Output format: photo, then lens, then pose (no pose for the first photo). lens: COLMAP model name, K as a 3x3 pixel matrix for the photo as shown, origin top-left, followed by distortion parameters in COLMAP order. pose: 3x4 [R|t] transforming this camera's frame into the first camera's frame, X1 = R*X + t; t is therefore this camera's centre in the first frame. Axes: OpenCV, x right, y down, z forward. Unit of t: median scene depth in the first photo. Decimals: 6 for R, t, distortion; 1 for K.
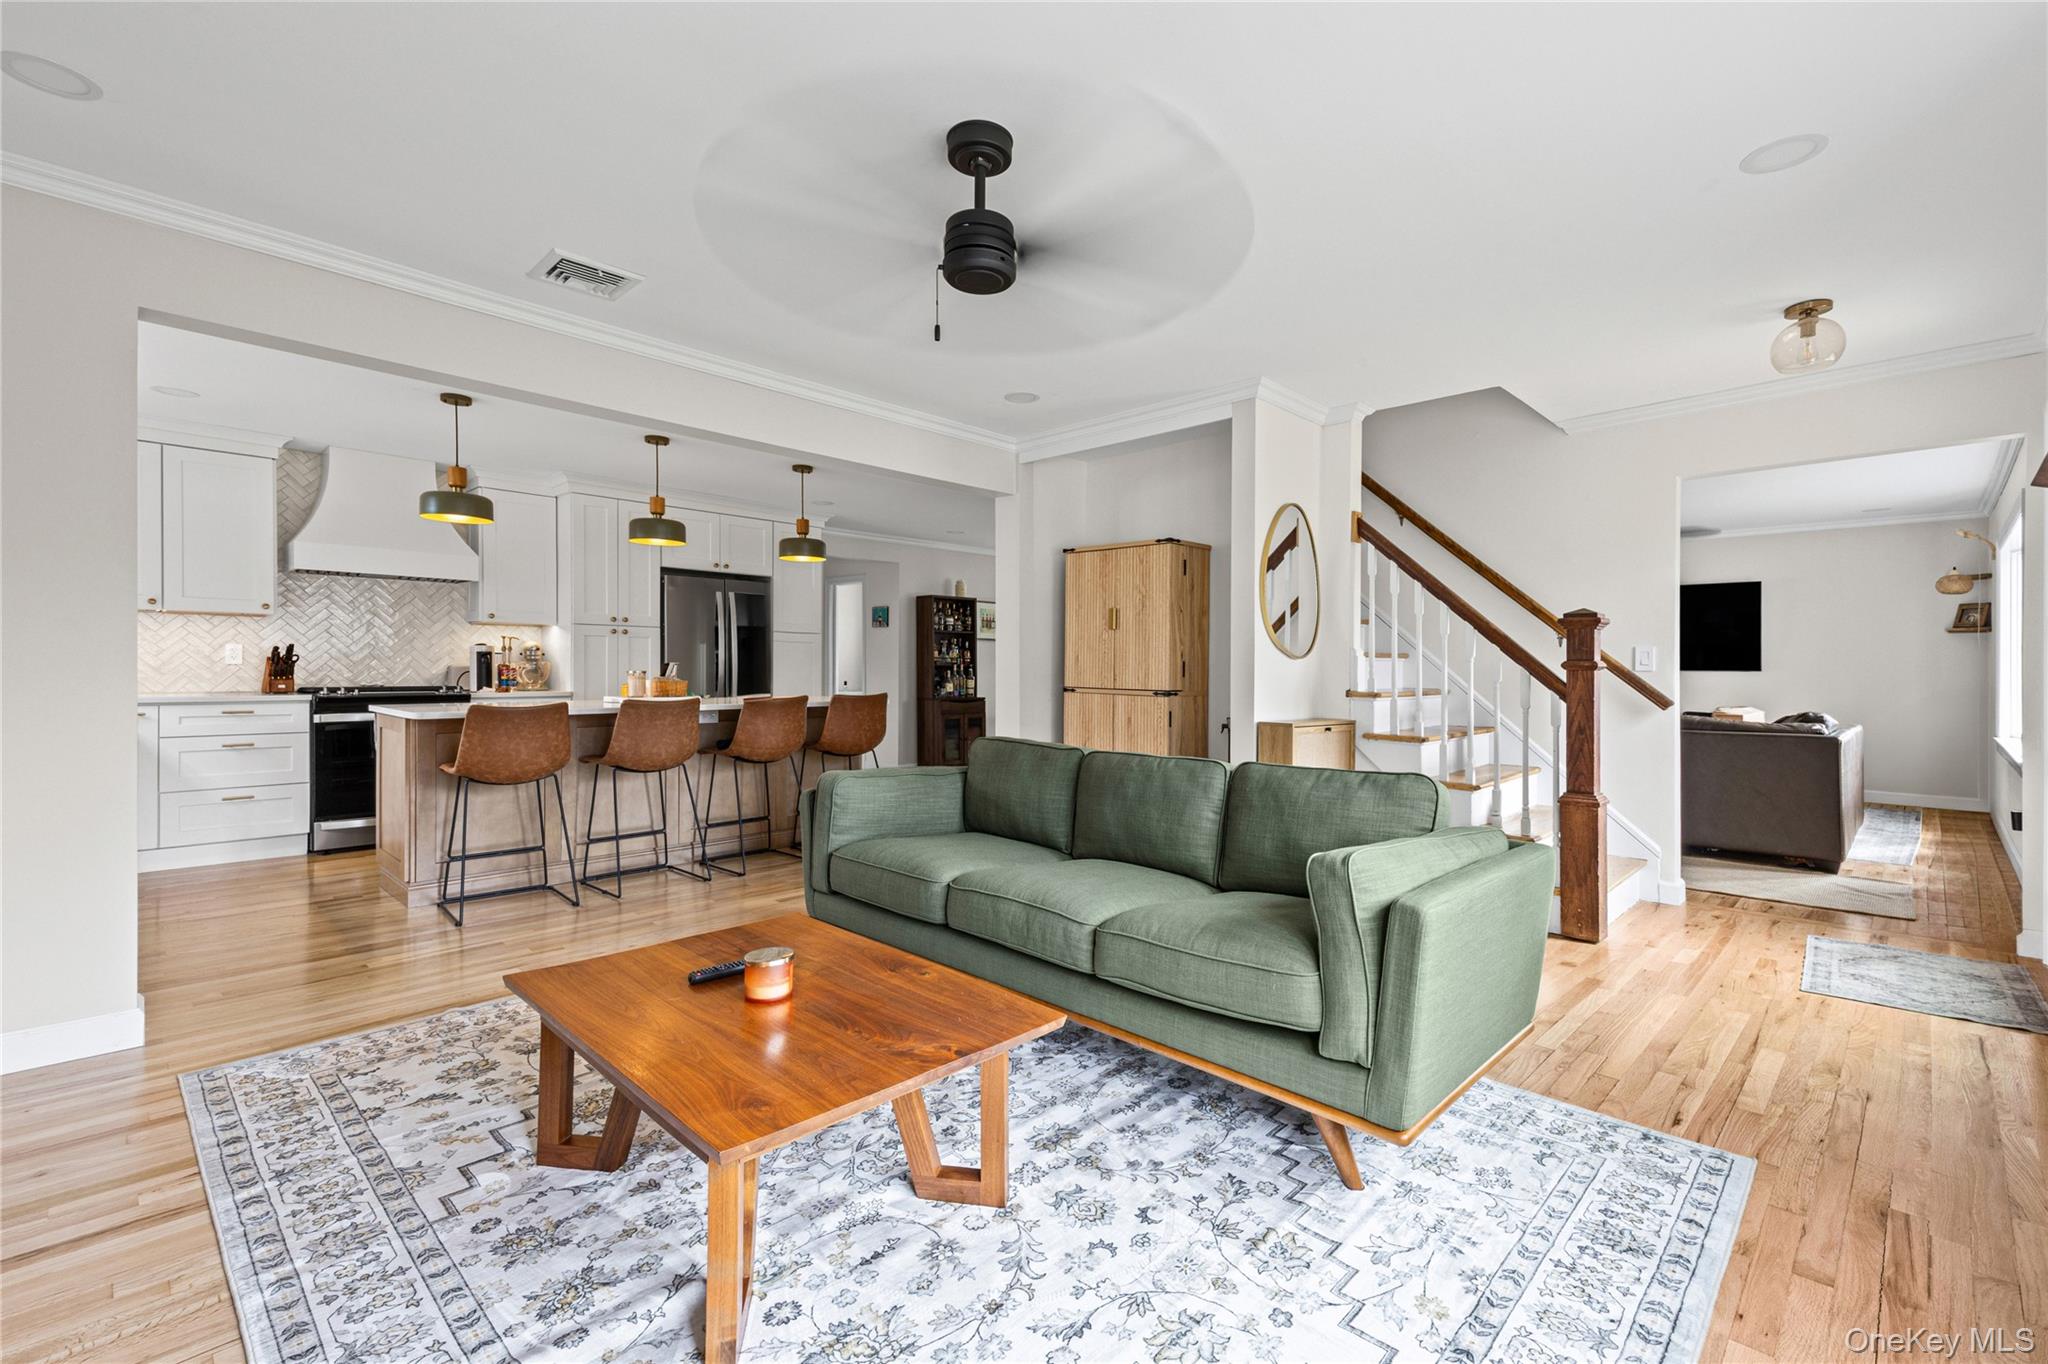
lens RADIAL K [[895.8, 0, 1013.3], [0, 895.8, 671.7], [0, 0, 1]] dist [0.029384, -0.000021]
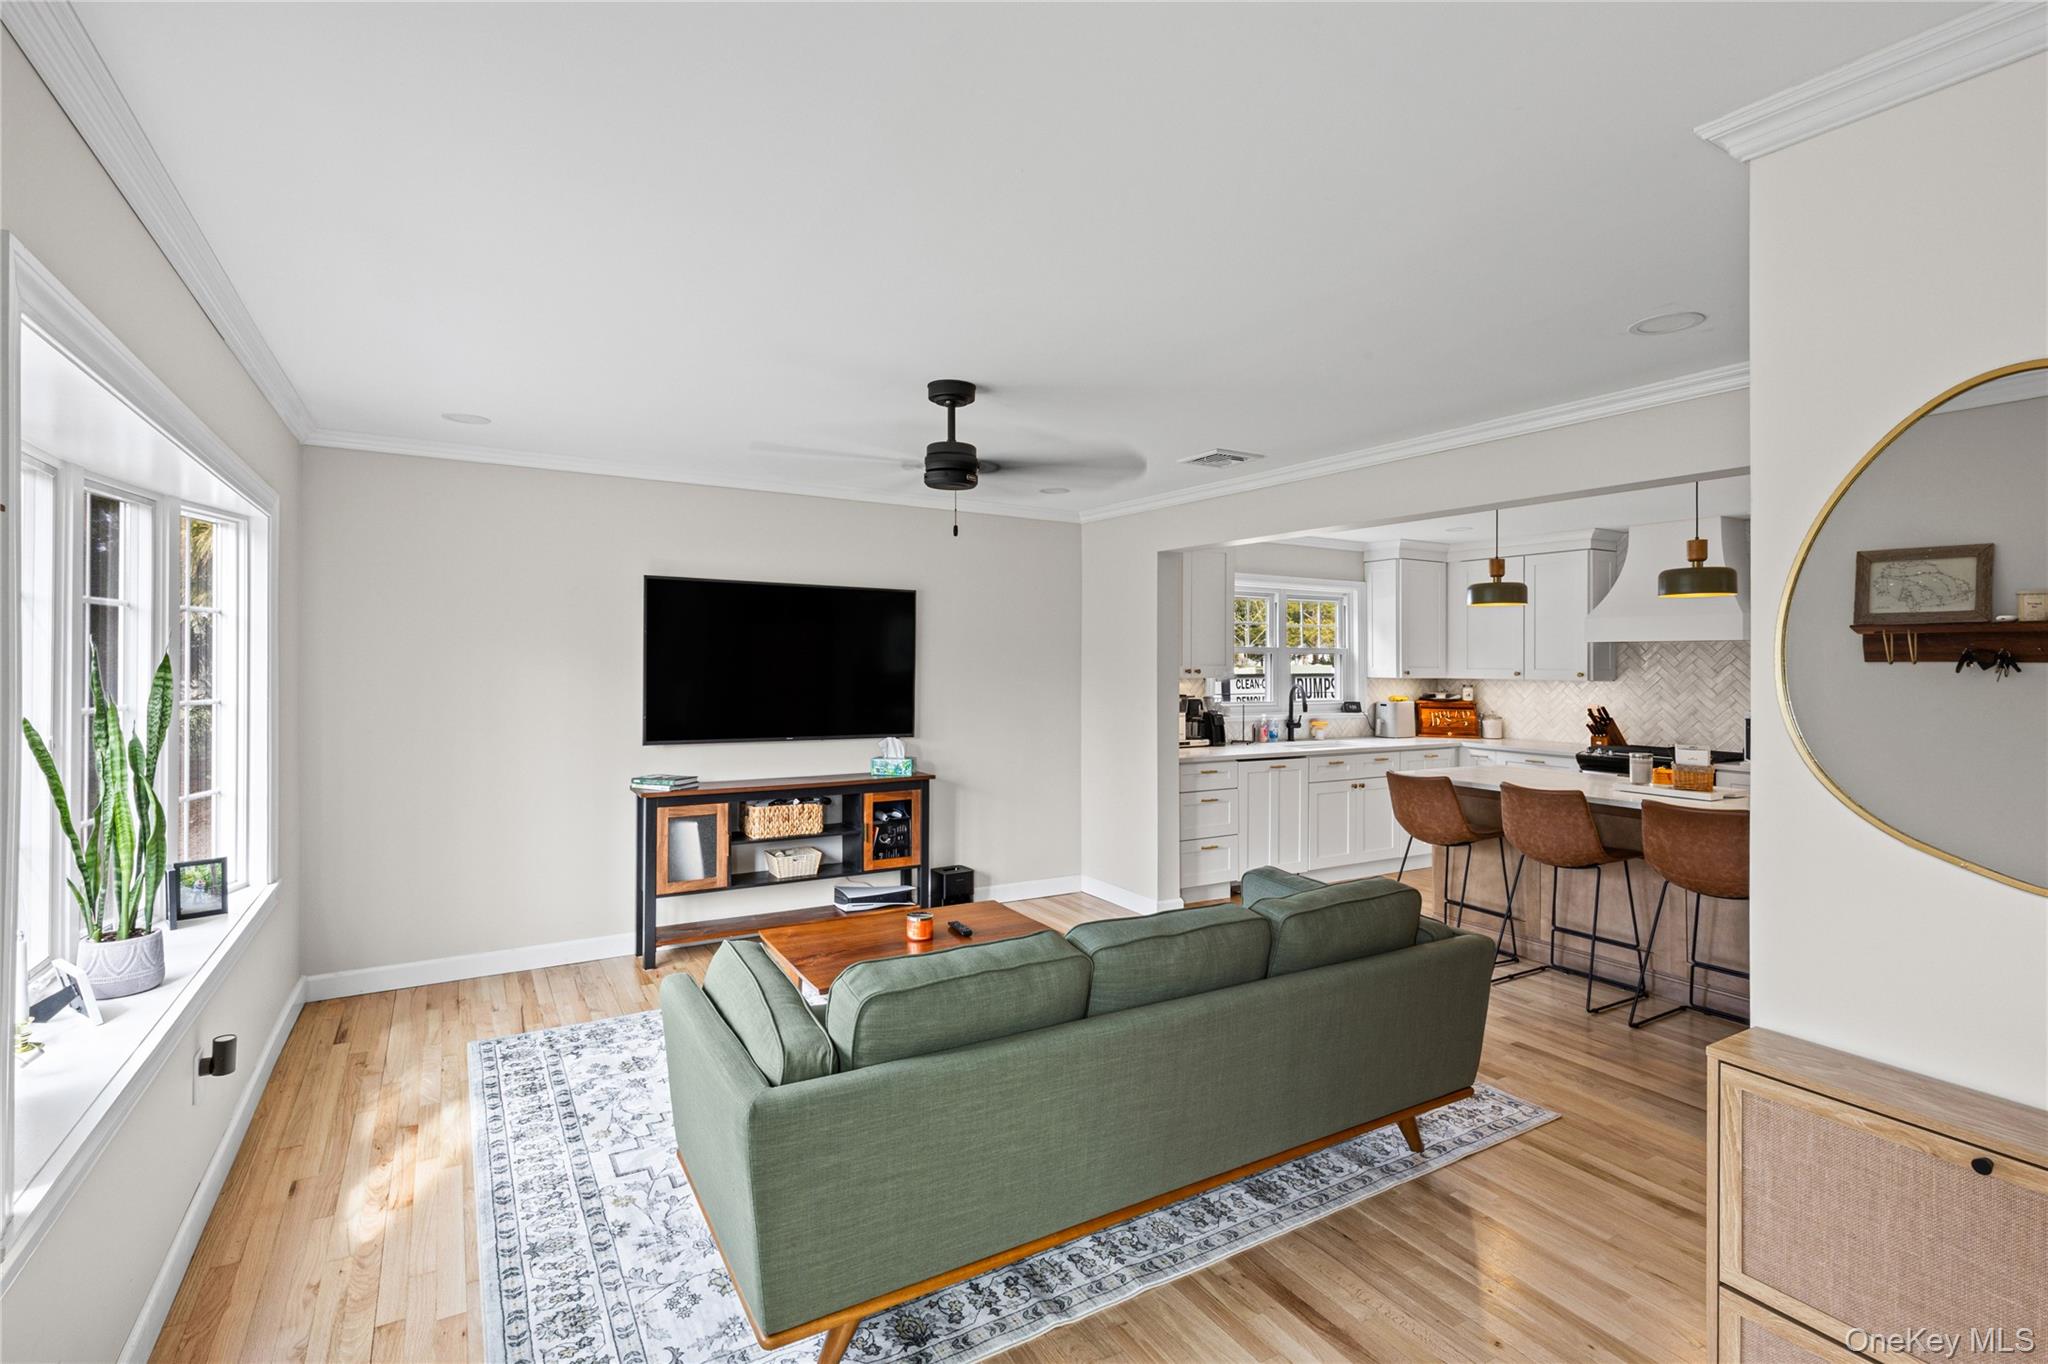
lens RADIAL K [[945.9, 0, 1020.1], [0, 945.9, 672.1], [0, 0, 1]] dist [0.005473, 0.000371]
pose [[-0.246877, -0.003823, -0.969039, 1.401837], [-0.015137, 0.999885, -0.000088, -0.161230], [0.968929, 0.014647, -0.246907, 1.539215]]
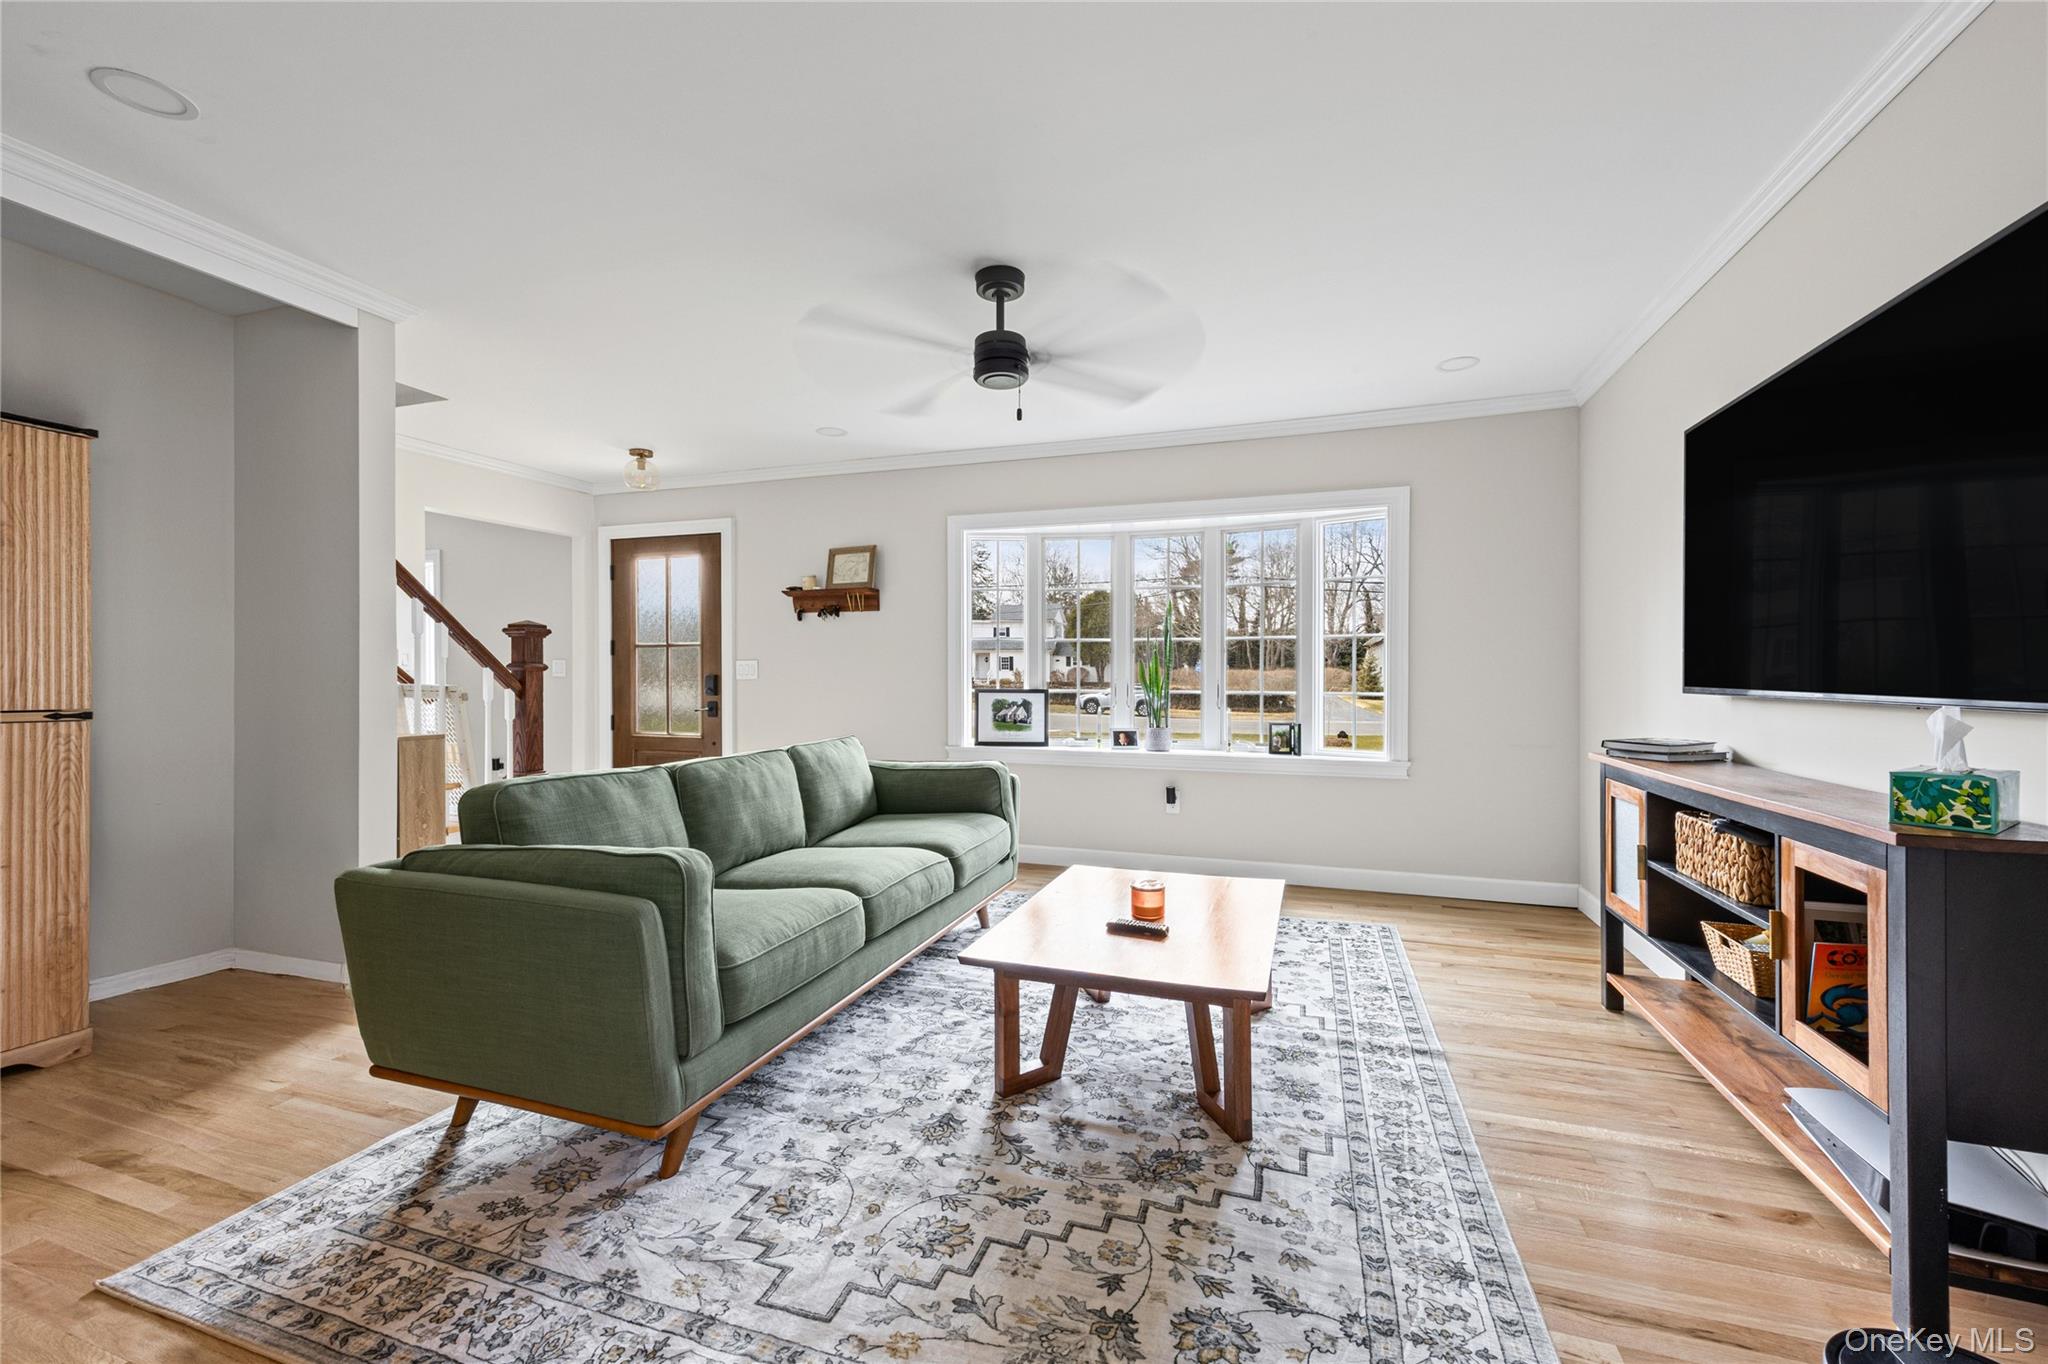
lens RADIAL K [[835.4, 0, 1038.0], [0, 835.4, 684.4], [0, 0, 1]] dist [0.000714, -0.000120]
pose [[-0.455040, -0.017601, 0.890297, -1.228218], [-0.001787, 0.999821, 0.018852, -0.010168], [-0.890469, 0.006988, -0.454990, 1.608046]]
